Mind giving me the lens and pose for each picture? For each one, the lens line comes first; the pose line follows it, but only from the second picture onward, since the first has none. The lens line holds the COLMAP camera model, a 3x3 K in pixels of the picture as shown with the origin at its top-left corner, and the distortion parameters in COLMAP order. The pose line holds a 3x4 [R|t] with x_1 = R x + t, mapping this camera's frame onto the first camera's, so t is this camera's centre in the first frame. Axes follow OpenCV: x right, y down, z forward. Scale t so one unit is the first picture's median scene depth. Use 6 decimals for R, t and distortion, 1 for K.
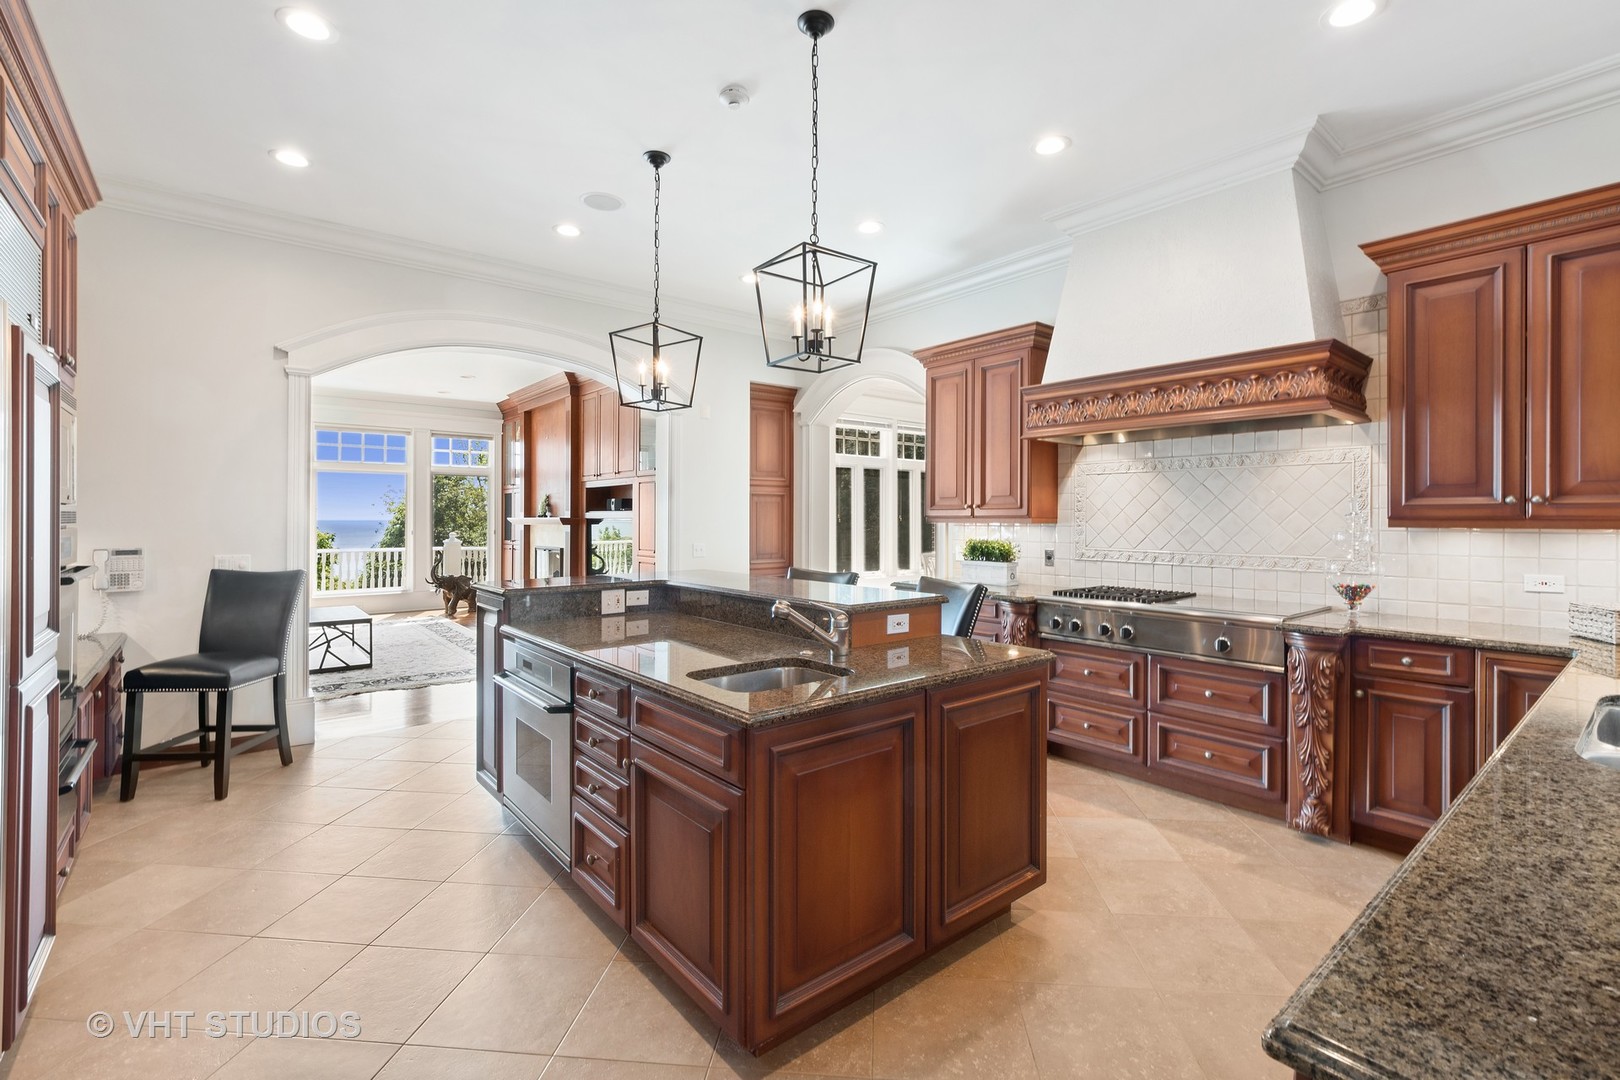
lens RADIAL K [[721.5, 0, 807.9], [0, 721.5, 515.2], [0, 0, 1]] dist [0.004043, -0.000828]
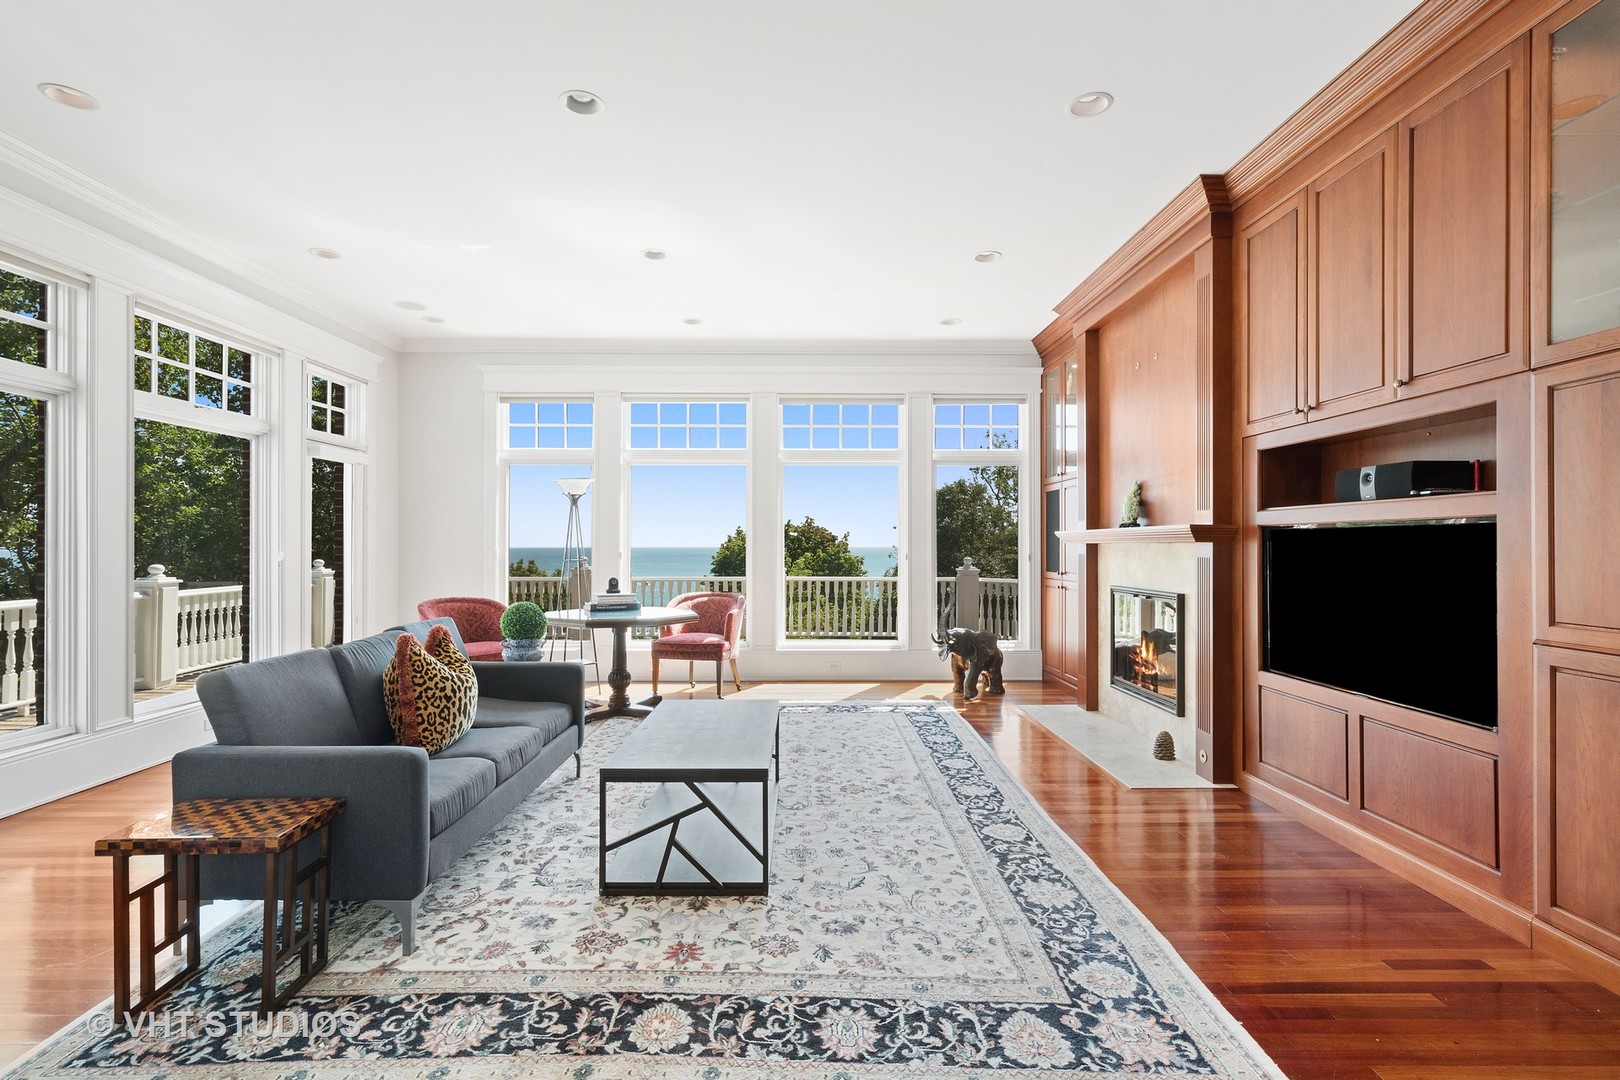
lens RADIAL K [[763.8, 0, 794.7], [0, 763.8, 539.0], [0, 0, 1]] dist [-0.000622, 0.001073]
pose [[0.774274, -0.004103, -0.632837, -0.200955], [0.003009, 0.999992, -0.002802, 0.010809], [0.632843, 0.000266, 0.774280, 0.422490]]
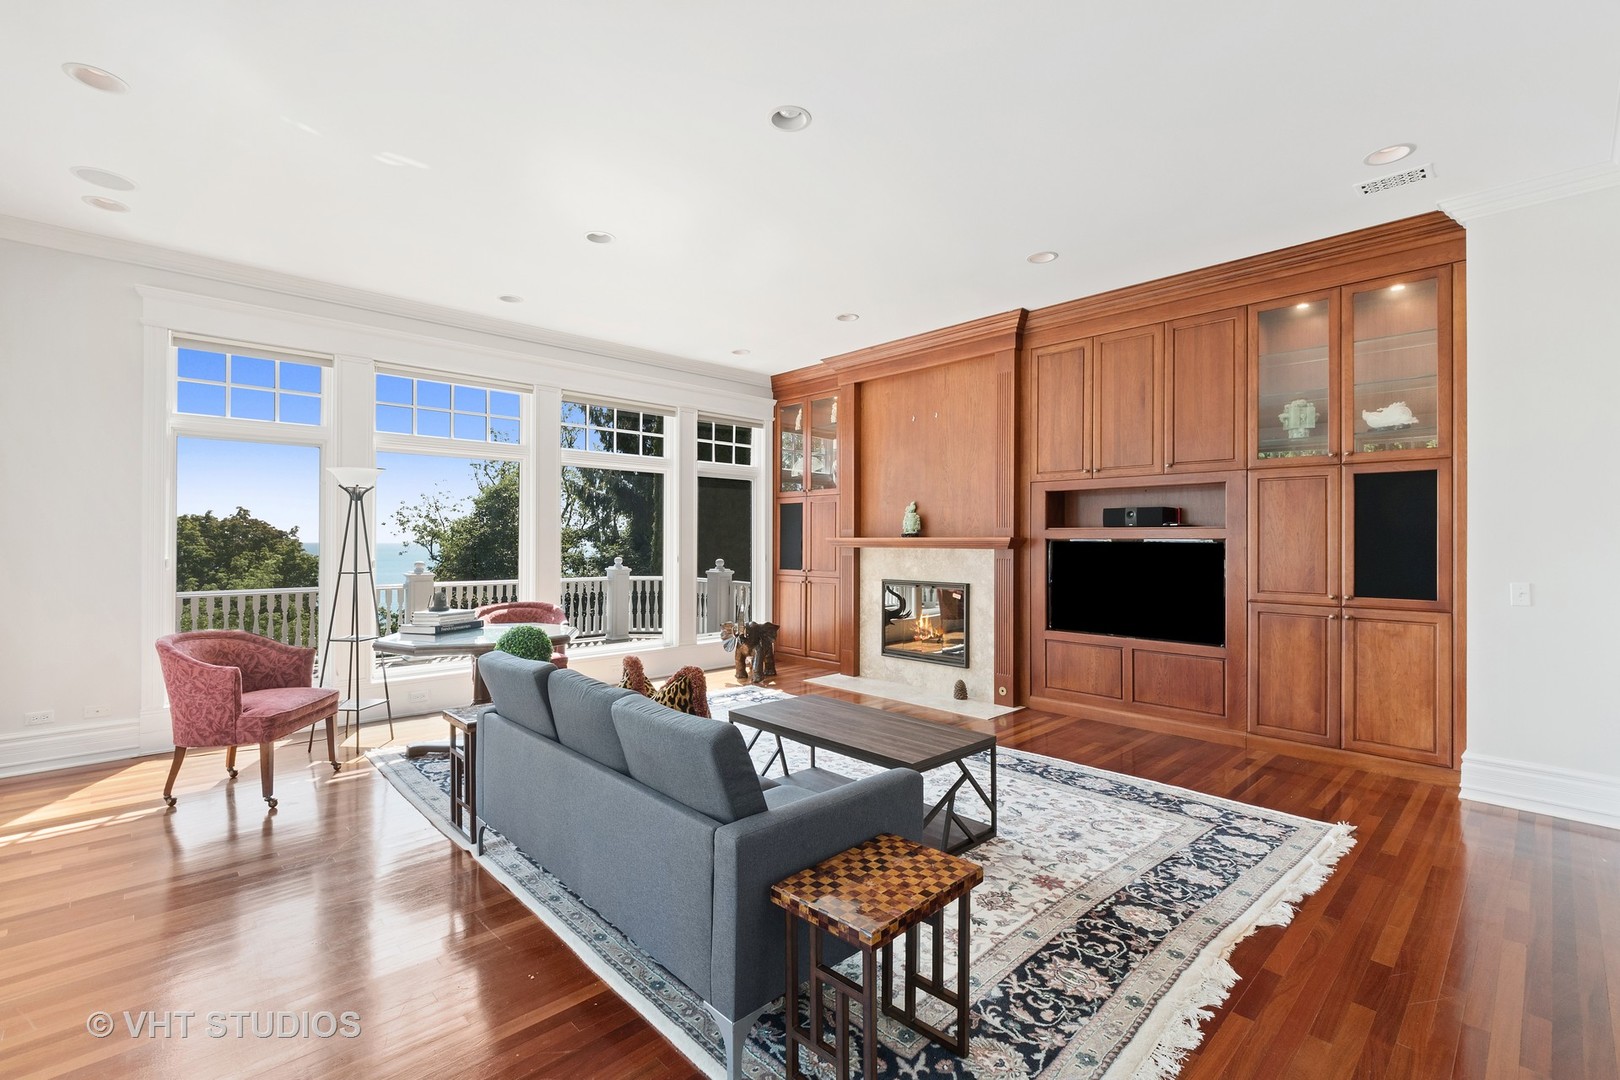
lens RADIAL K [[721.5, 0, 823.7], [0, 721.5, 538.0], [0, 0, 1]] dist [0.004043, -0.000828]
pose [[0.996911, 0.001694, 0.078527, -0.468446], [-0.001872, 0.999996, 0.002191, 0.002568], [-0.078523, -0.002331, 0.996910, 0.315220]]
